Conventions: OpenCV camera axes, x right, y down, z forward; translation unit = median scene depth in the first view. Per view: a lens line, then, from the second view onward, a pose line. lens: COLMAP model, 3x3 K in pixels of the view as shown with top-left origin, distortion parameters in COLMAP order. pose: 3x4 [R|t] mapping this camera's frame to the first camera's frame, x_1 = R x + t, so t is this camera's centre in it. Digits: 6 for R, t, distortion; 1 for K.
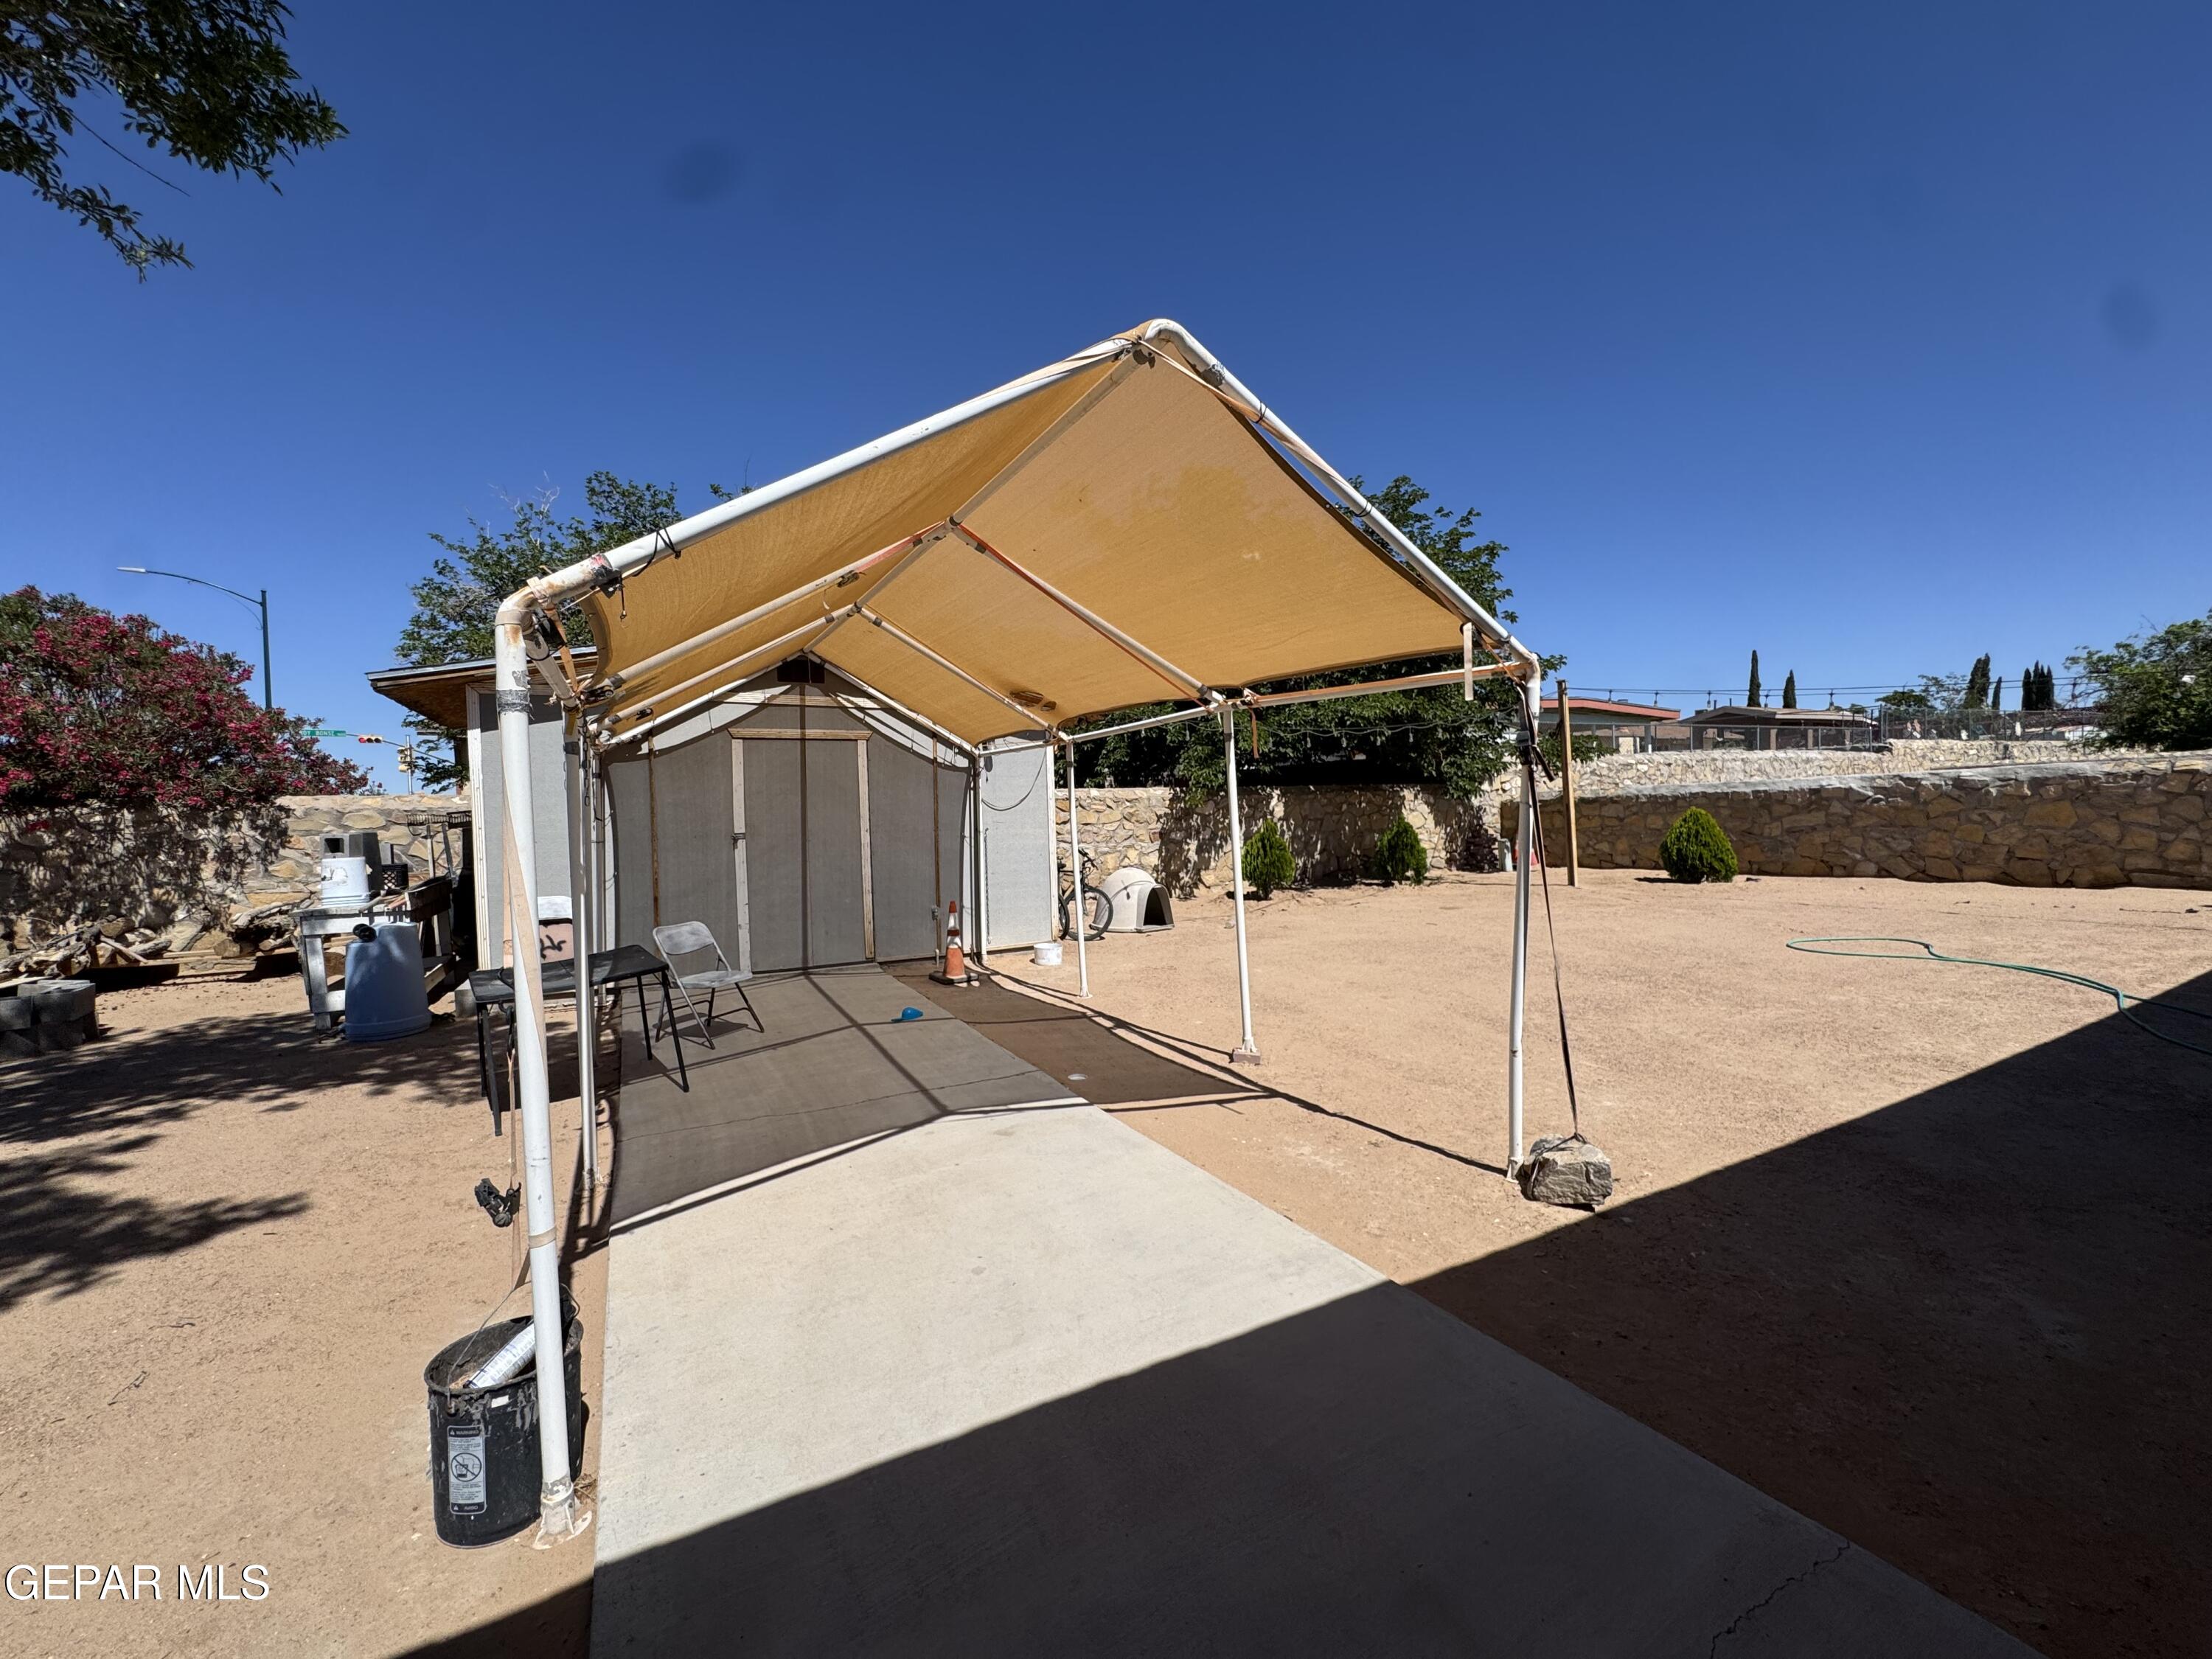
lens RADIAL K [[893.2, 0, 1101.9], [0, 893.2, 830.8], [0, 0, 1]] dist [-0.012027, 0.000114]
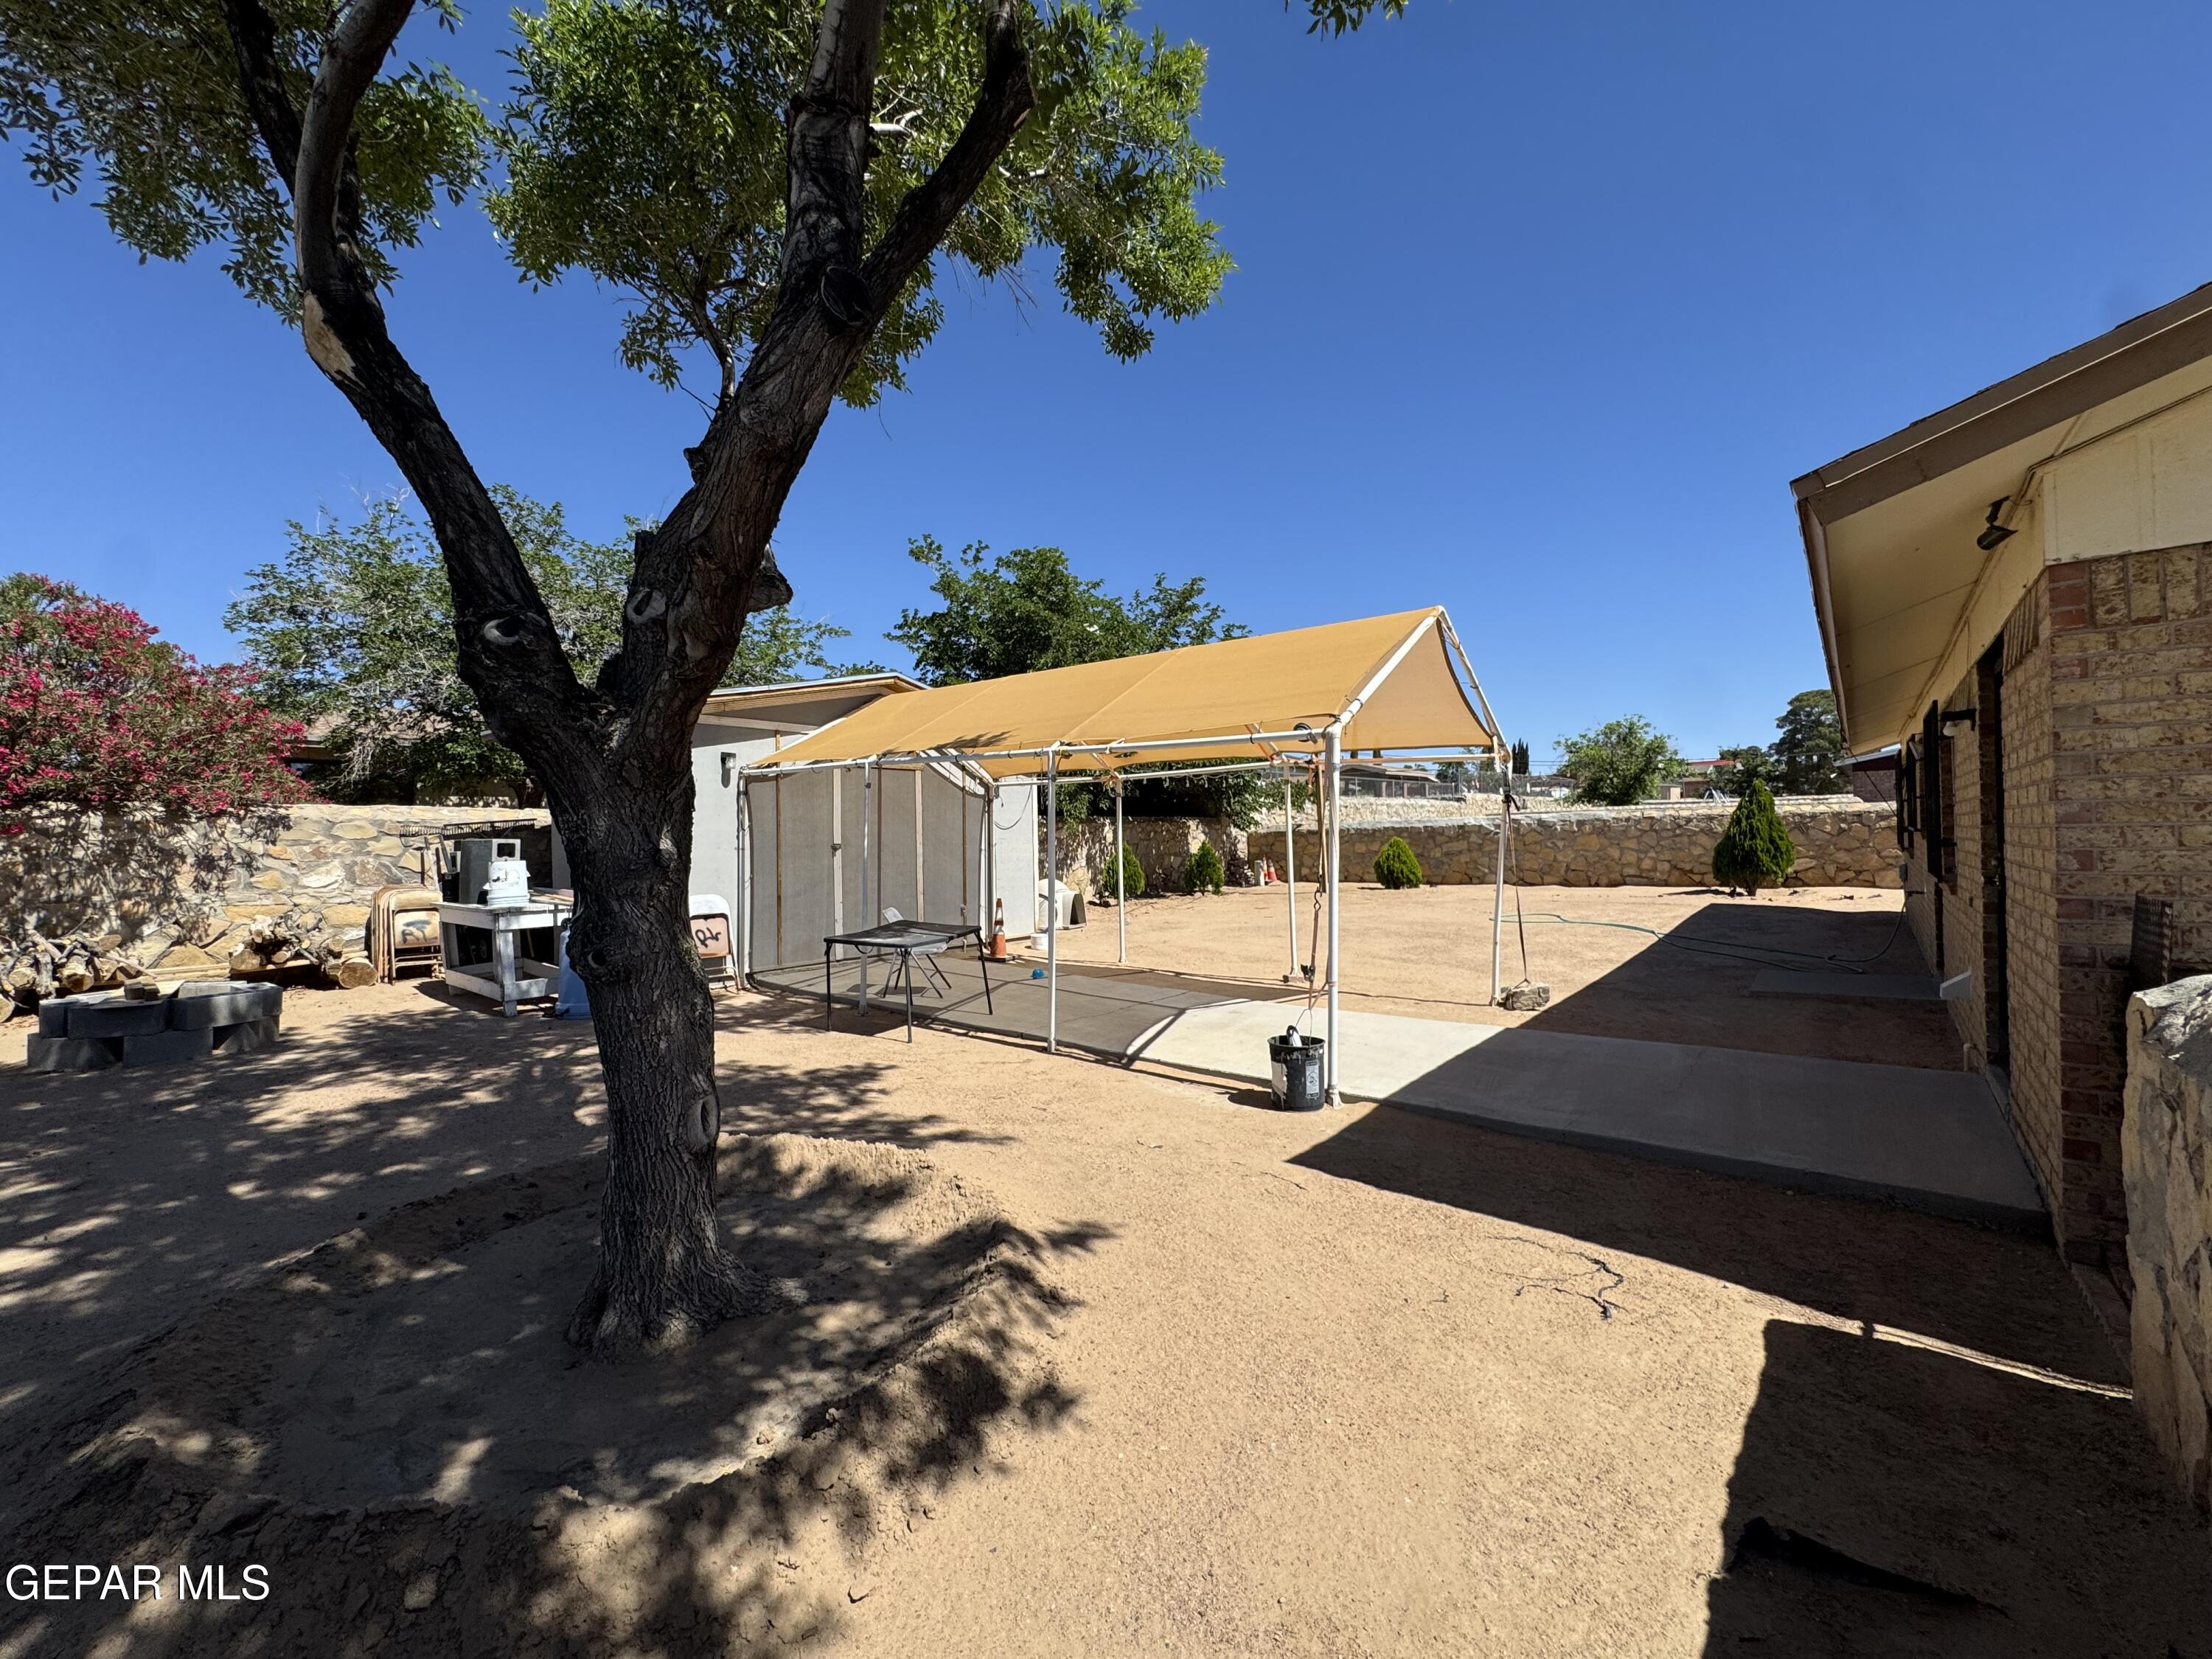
lens RADIAL K [[893.2, 0, 1107.8], [0, 893.2, 826.8], [0, 0, 1]] dist [-0.012027, 0.000114]
pose [[0.923259, 0.016508, 0.383822, -0.452742], [-0.000295, 0.999107, -0.042261, 0.026386], [-0.384177, 0.038905, 0.922439, -0.220154]]
